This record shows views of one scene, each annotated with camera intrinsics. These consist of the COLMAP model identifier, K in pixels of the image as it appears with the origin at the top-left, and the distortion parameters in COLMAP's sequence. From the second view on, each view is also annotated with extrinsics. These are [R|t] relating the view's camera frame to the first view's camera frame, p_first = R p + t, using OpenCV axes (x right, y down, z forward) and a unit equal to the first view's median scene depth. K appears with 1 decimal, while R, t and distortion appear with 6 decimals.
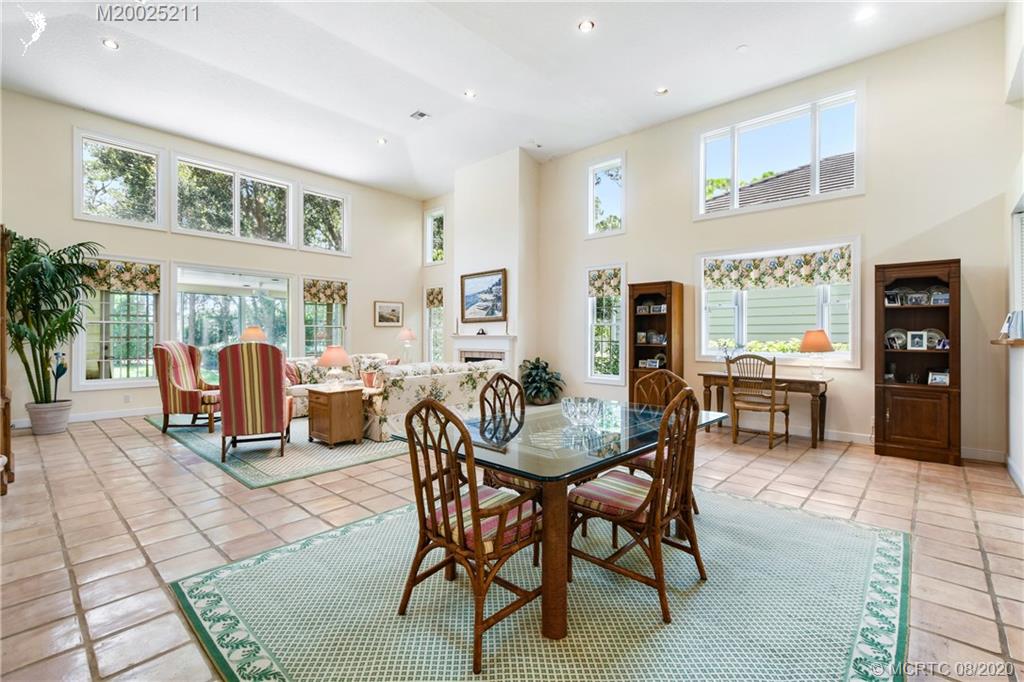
lens RADIAL K [[461.6, 0, 512.6], [0, 461.6, 334.6], [0, 0, 1]] dist [0.001412, 0.000401]
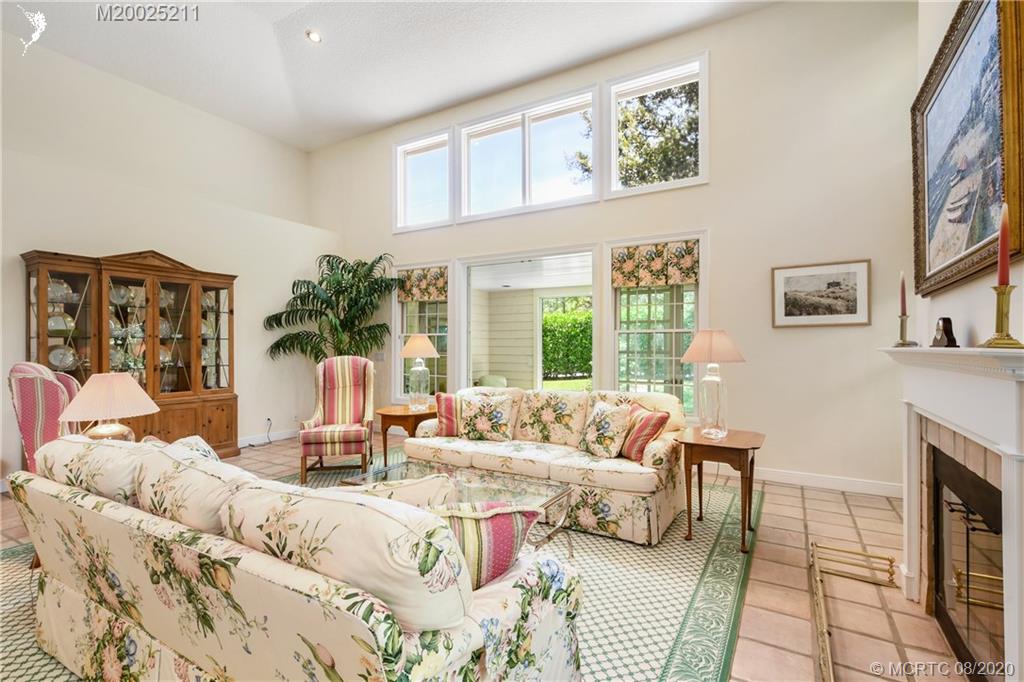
lens RADIAL K [[461.6, 0, 512.8], [0, 461.6, 343.5], [0, 0, 1]] dist [0.001412, 0.000401]
pose [[0.198267, -0.007454, -0.980120, 0.123393], [0.002790, 0.999971, -0.007040, -0.000123], [0.980144, -0.001339, 0.198282, 1.163746]]
